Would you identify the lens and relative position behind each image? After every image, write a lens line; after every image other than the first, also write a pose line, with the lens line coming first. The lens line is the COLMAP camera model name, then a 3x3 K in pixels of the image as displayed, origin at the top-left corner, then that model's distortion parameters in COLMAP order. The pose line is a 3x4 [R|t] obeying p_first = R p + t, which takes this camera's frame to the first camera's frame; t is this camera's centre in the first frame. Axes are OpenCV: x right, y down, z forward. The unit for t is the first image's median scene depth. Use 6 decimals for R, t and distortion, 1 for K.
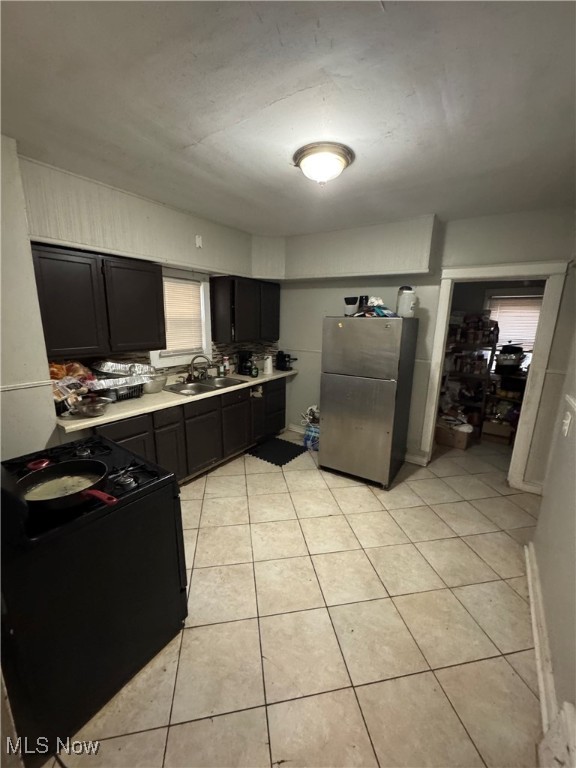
lens RADIAL K [[303.2, 0, 289.7], [0, 303.2, 385.0], [0, 0, 1]] dist [-0.001239, 0.000001]
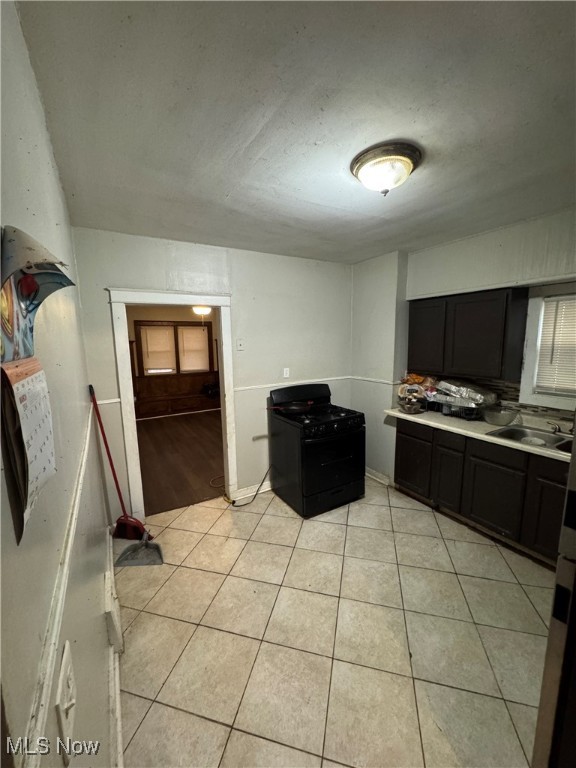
lens RADIAL K [[303.2, 0, 288.2], [0, 303.2, 384.7], [0, 0, 1]] dist [-0.001239, 0.000001]
pose [[-0.414890, 0.121386, -0.901738, 0.678757], [-0.200761, 0.954422, 0.220848, -0.179498], [0.887447, 0.272661, -0.371610, 0.783151]]
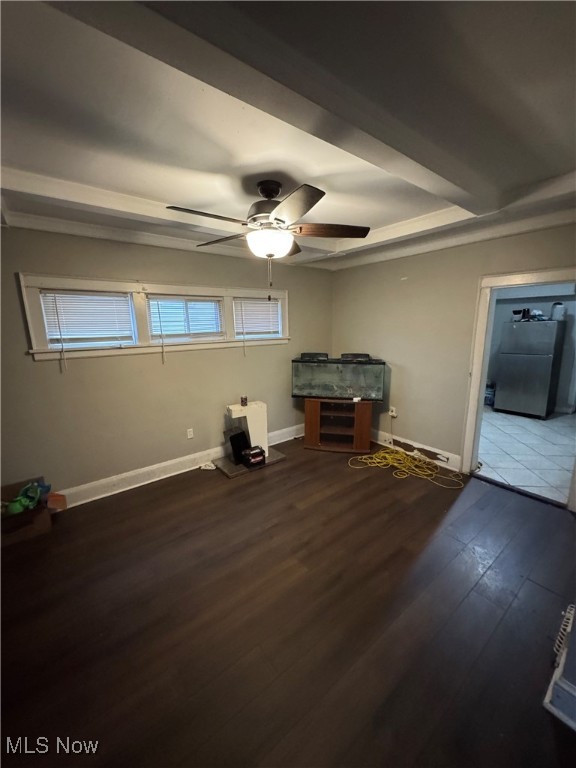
lens RADIAL K [[303.2, 0, 284.9], [0, 303.2, 385.7], [0, 0, 1]] dist [-0.001239, 0.000001]
pose [[0.951609, 0.021662, -0.306547, -0.587083], [-0.030480, 0.999247, -0.024007, 0.247116], [0.305797, 0.032189, 0.951553, -1.155910]]
